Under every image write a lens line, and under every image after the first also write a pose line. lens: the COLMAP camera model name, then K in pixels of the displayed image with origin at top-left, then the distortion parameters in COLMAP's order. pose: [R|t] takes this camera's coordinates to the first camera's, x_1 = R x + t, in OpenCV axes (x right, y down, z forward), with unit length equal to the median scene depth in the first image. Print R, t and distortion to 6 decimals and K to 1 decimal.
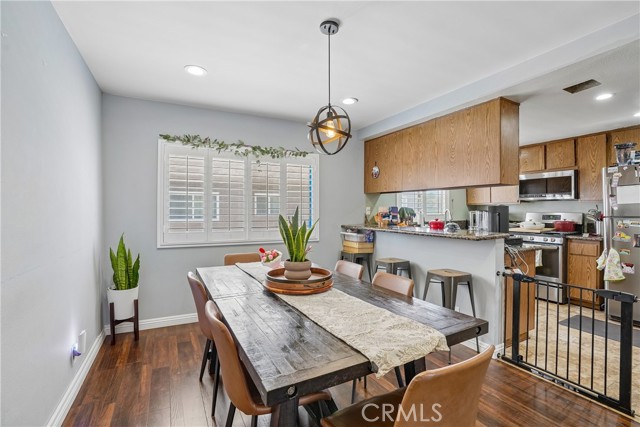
lens RADIAL K [[299.9, 0, 320.2], [0, 299.9, 210.8], [0, 0, 1]] dist [-0.065717, 0.025186]
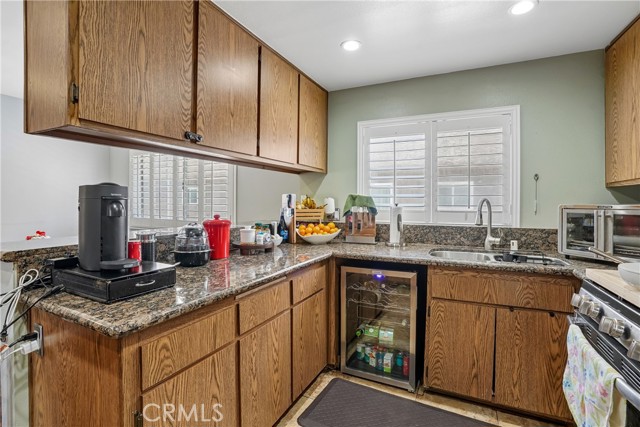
lens RADIAL K [[299.9, 0, 320.6], [0, 299.9, 214.0], [0, 0, 1]] dist [-0.065717, 0.025186]
pose [[0.588596, 0.035922, -0.807629, 0.903947], [-0.006433, 0.999189, 0.039753, 0.002125], [0.808402, -0.018203, 0.588349, 0.818578]]
